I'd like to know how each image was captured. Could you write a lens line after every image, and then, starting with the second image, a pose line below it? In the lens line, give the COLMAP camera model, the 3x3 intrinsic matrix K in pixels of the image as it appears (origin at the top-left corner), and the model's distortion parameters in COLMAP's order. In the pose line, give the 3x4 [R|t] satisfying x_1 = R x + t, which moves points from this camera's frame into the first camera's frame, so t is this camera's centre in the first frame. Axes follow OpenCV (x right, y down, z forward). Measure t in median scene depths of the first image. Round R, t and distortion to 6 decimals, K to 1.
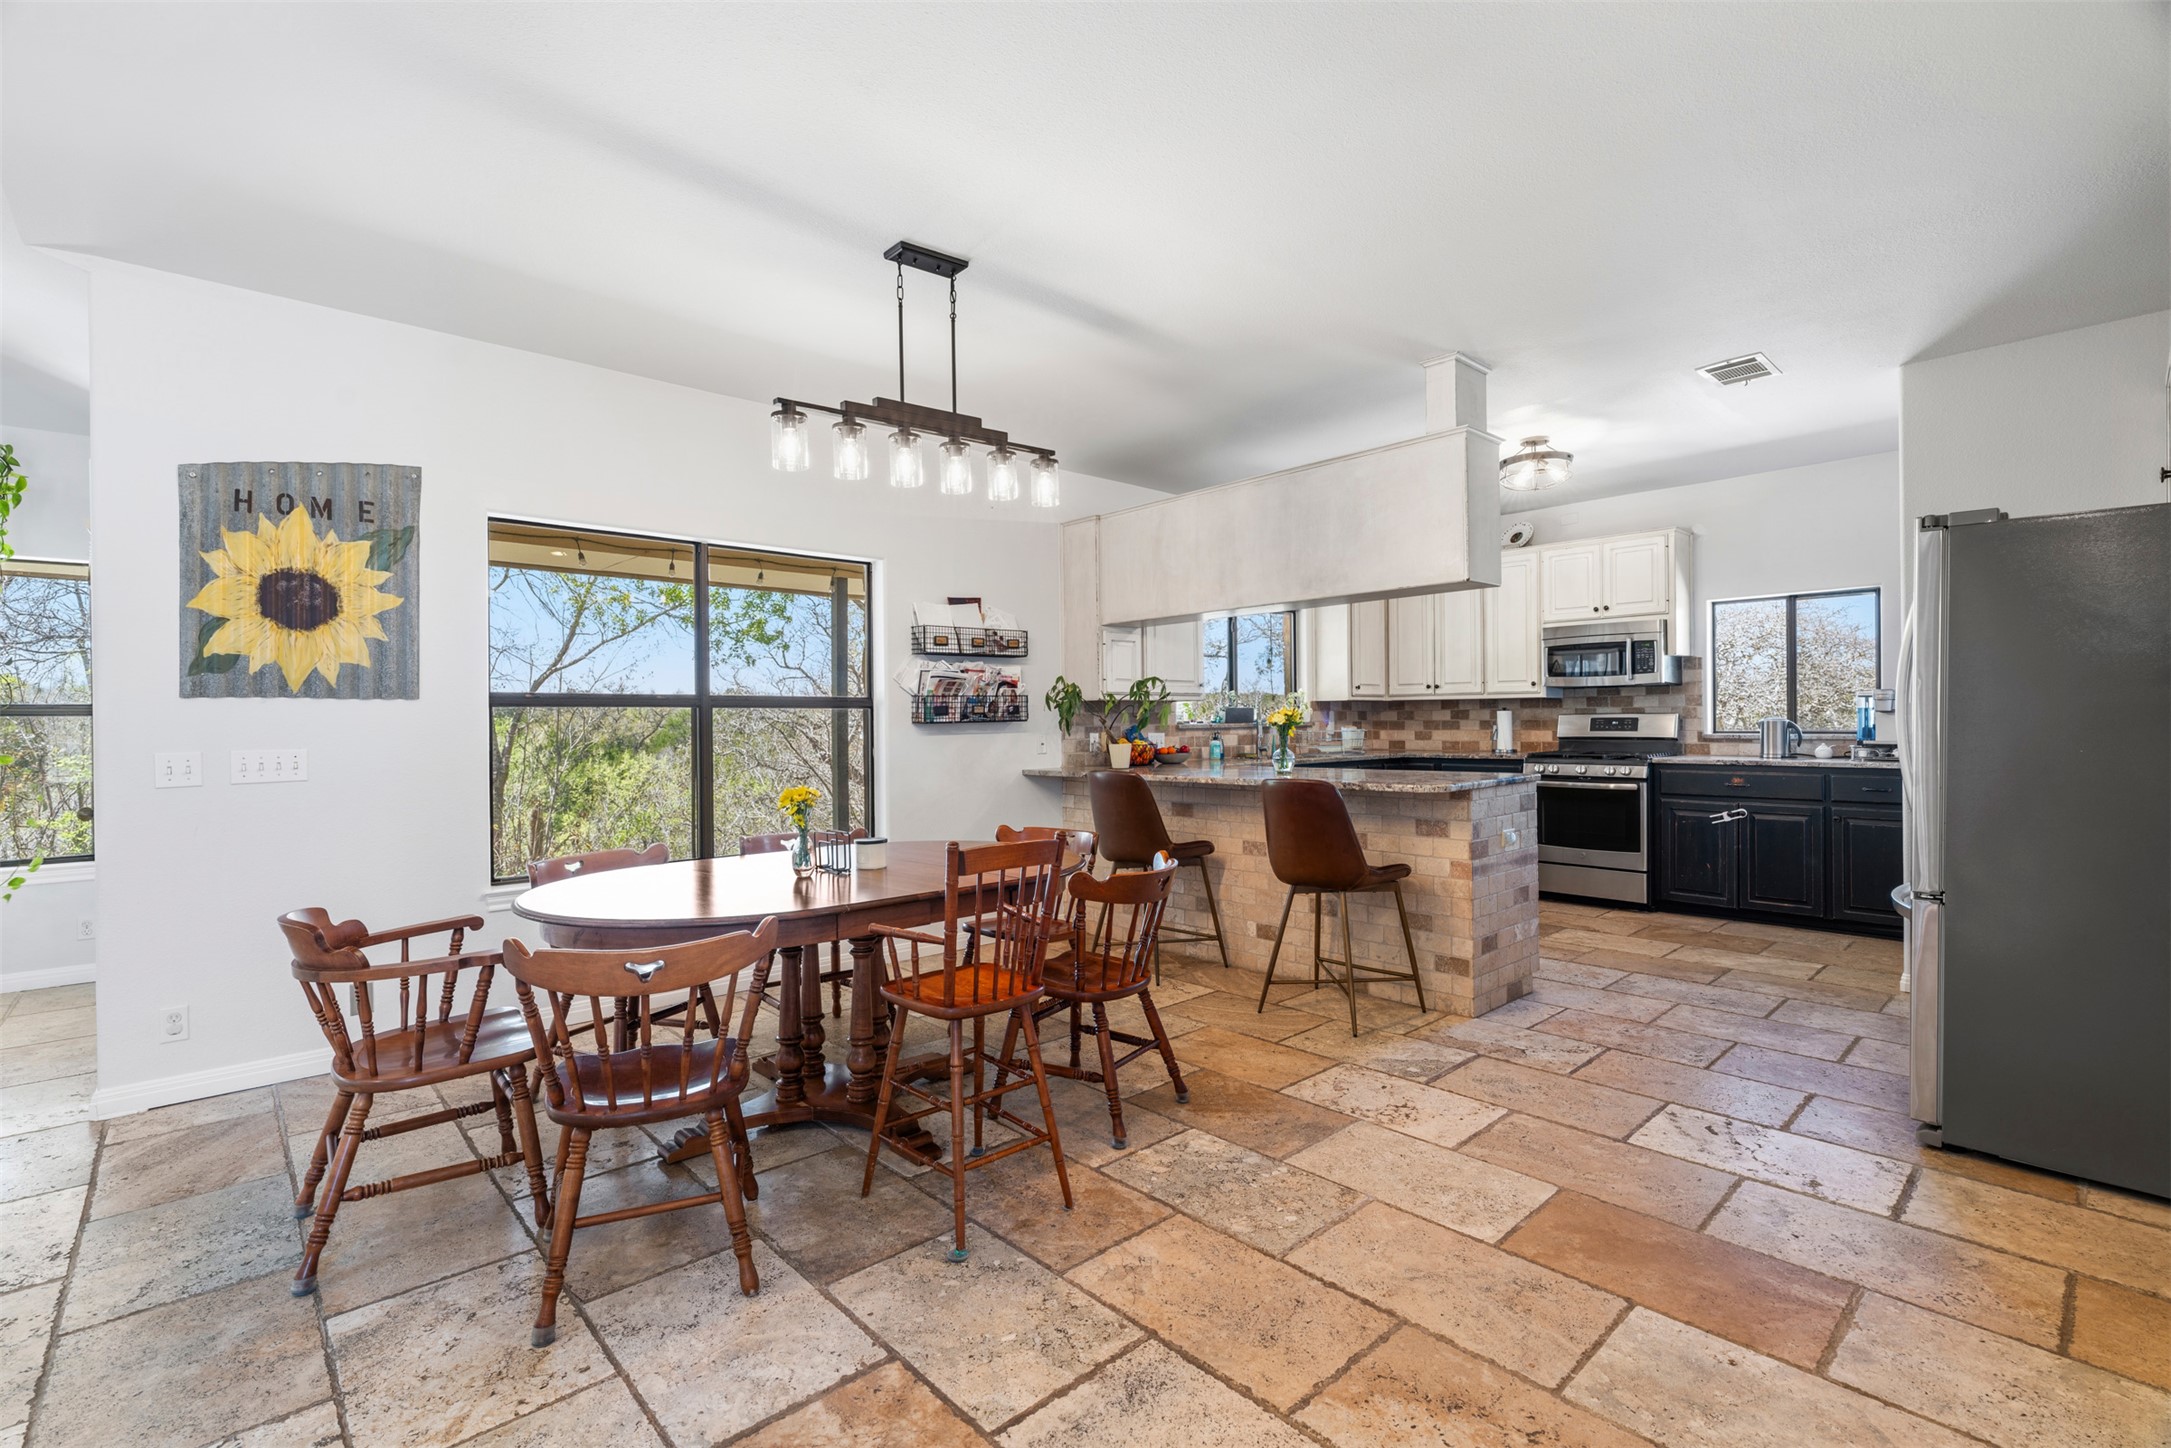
lens RADIAL K [[975.2, 0, 1082.0], [0, 975.2, 722.7], [0, 0, 1]] dist [-0.011283, 0.005483]
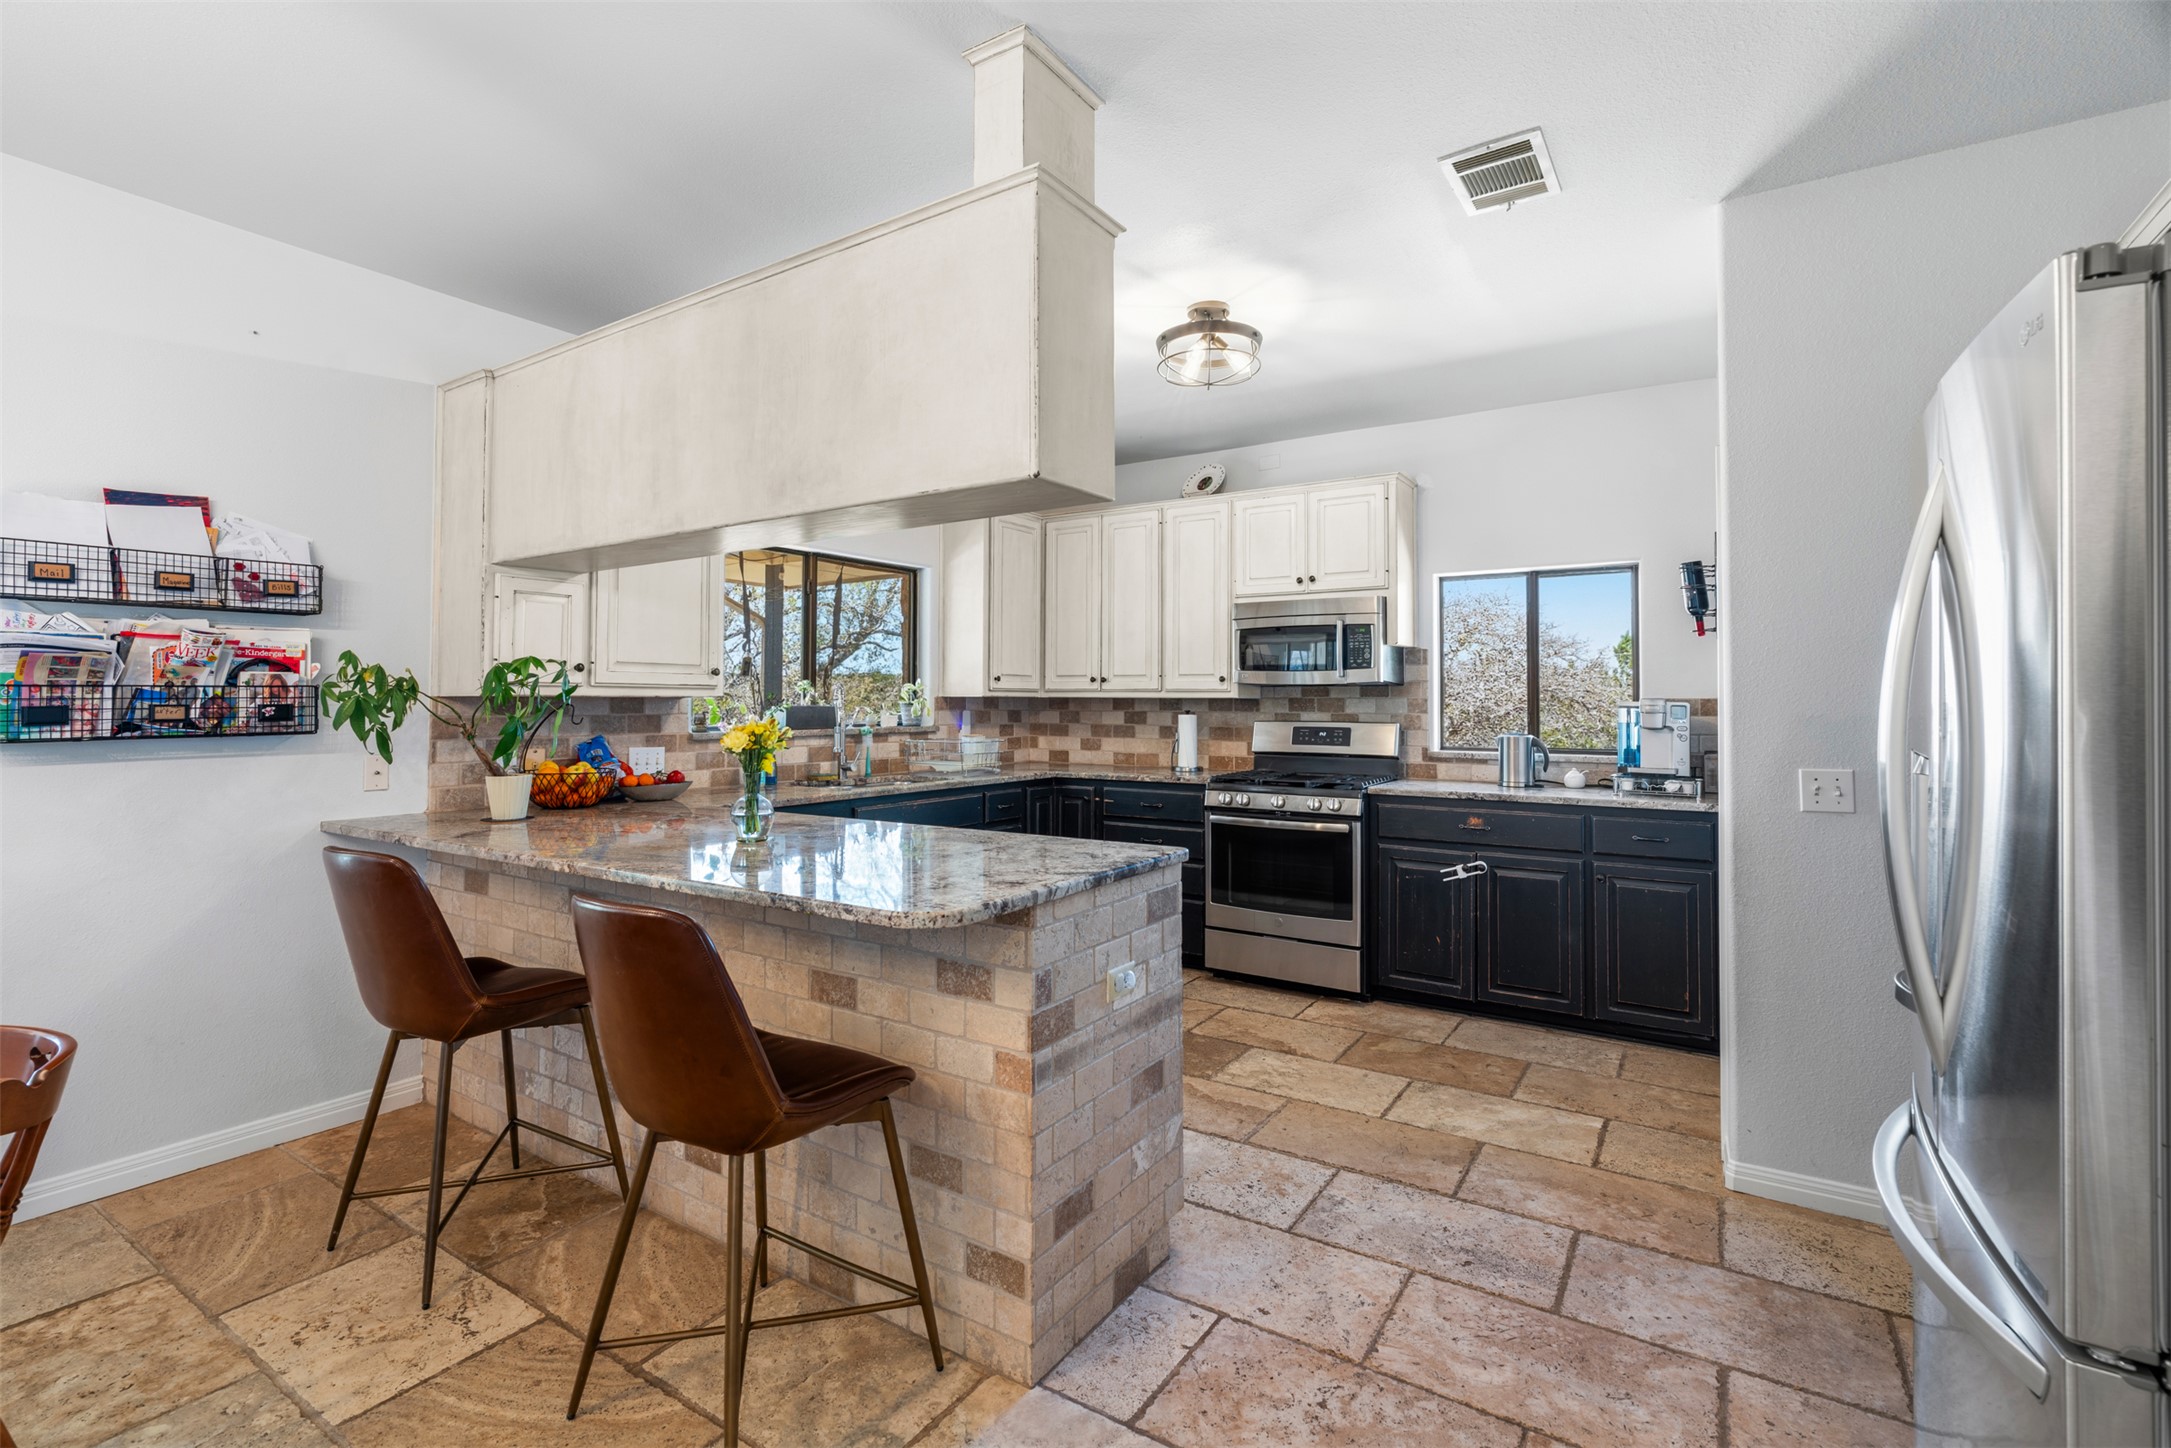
lens RADIAL K [[997.6, 0, 1076.4], [0, 997.6, 675.5], [0, 0, 1]] dist [-0.003323, 0.000324]
pose [[0.969200, 0.020352, 0.245433, 0.215435], [-0.012935, 0.999411, -0.031795, -0.021803], [-0.245935, 0.027641, 0.968892, 0.371143]]
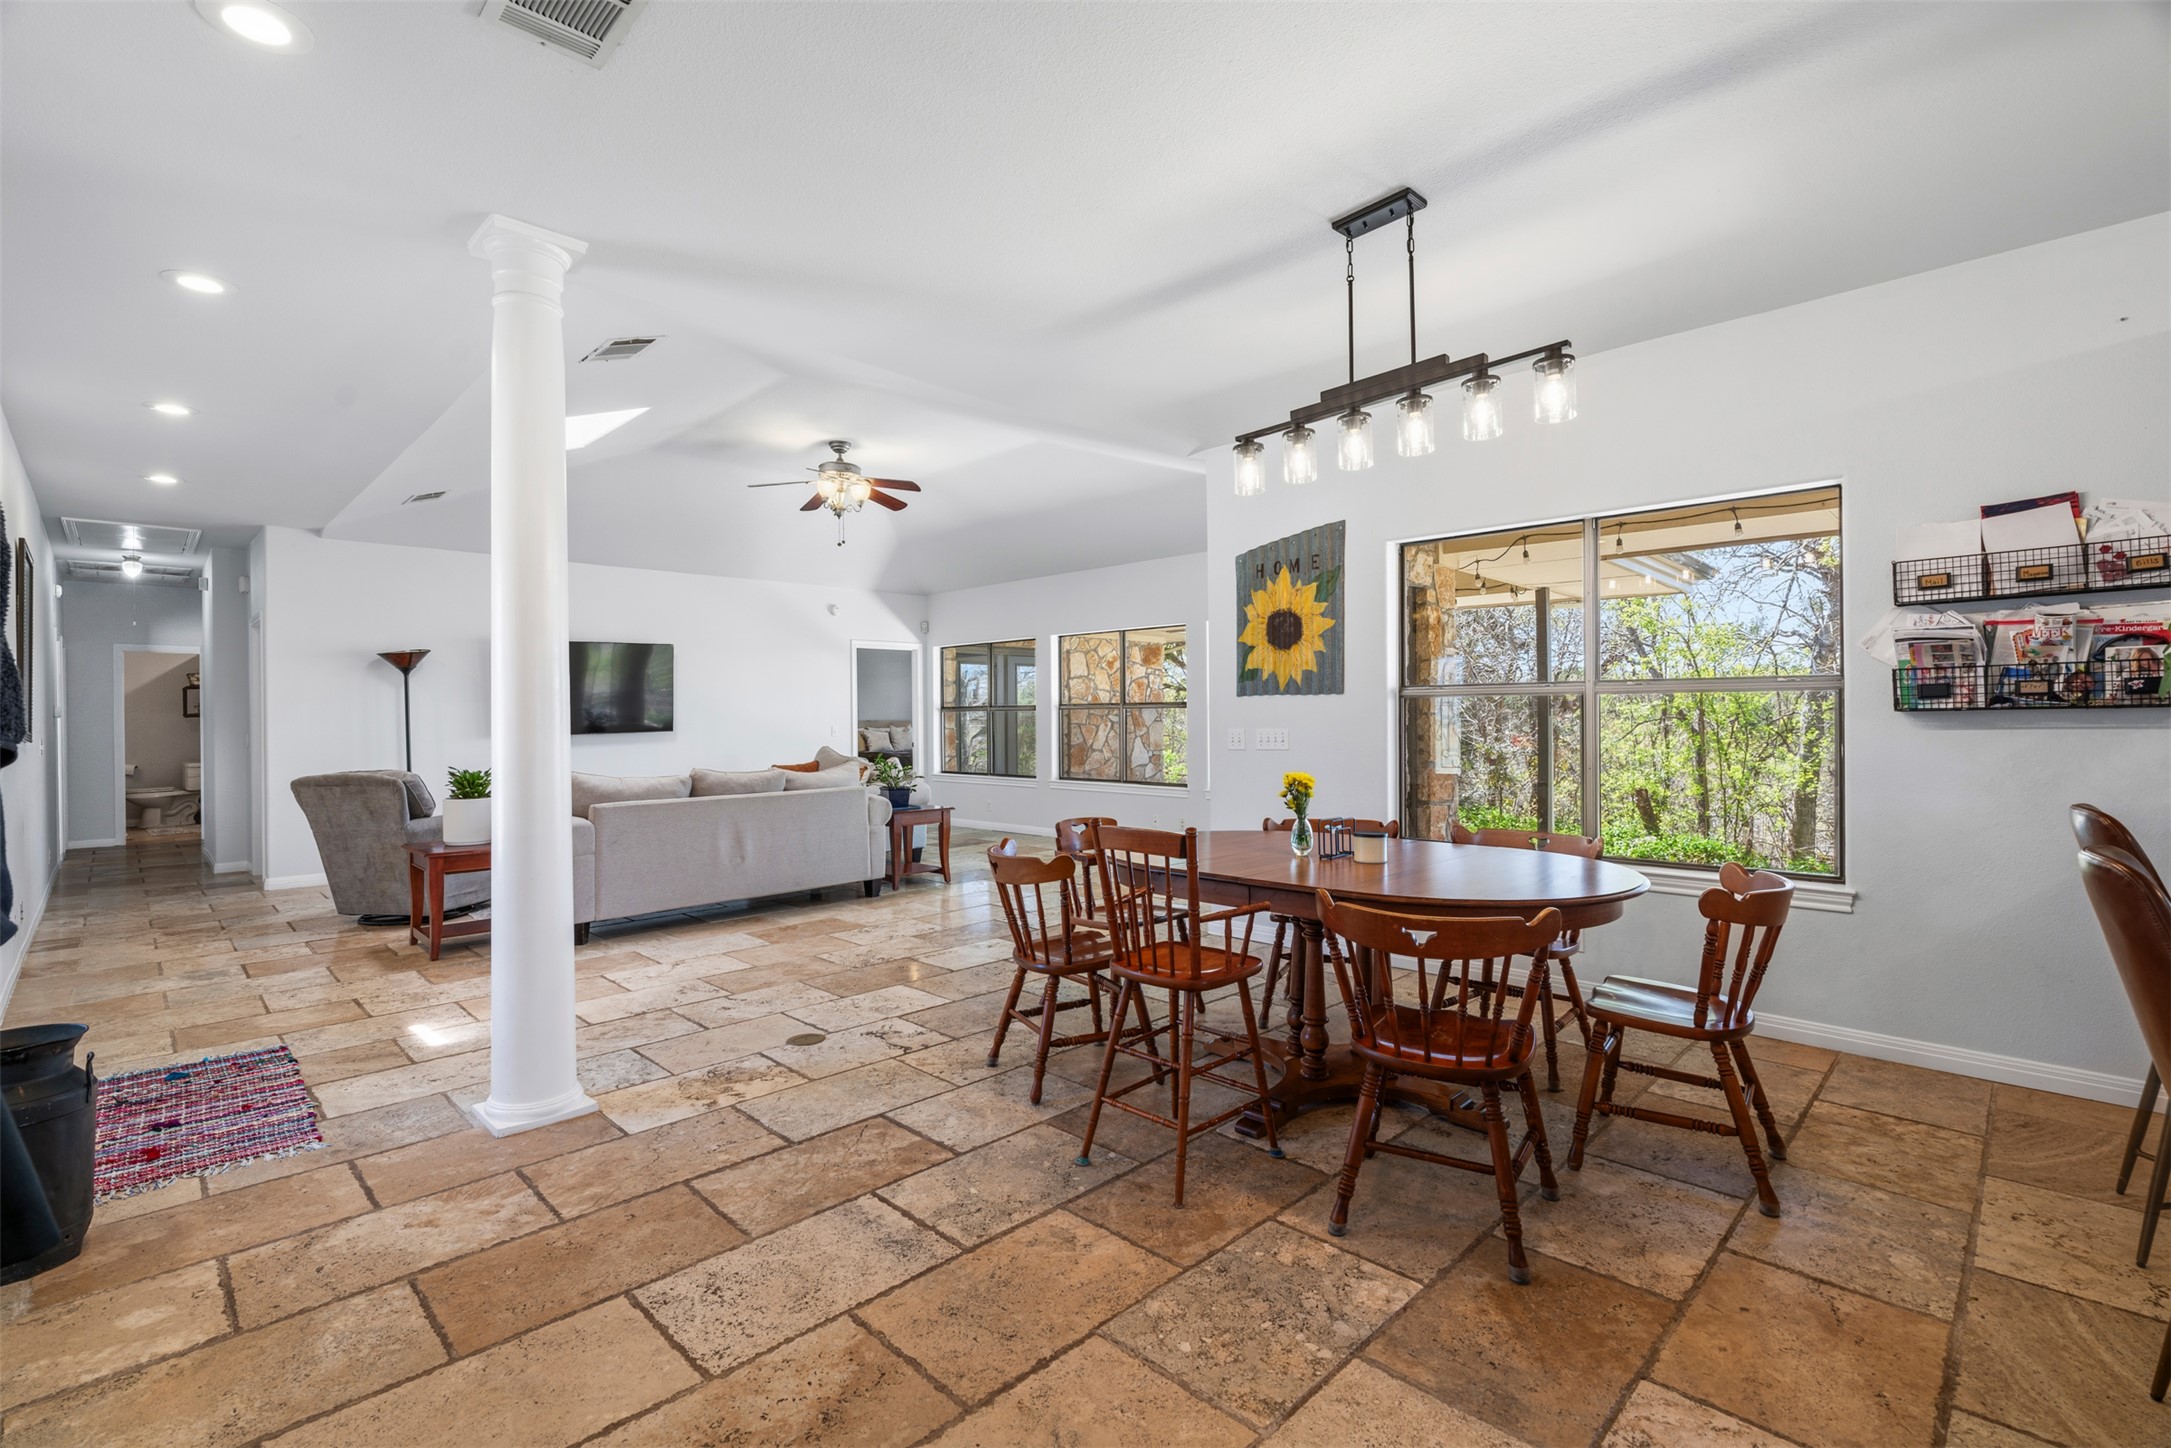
lens RADIAL K [[975.2, 0, 1082.0], [0, 975.2, 722.7], [0, 0, 1]] dist [-0.011283, 0.005483]
pose [[0.047562, 0.015698, -0.998745, 0.435342], [0.007316, 0.999844, 0.016063, -0.005512], [0.998842, -0.008071, 0.047440, 0.386447]]
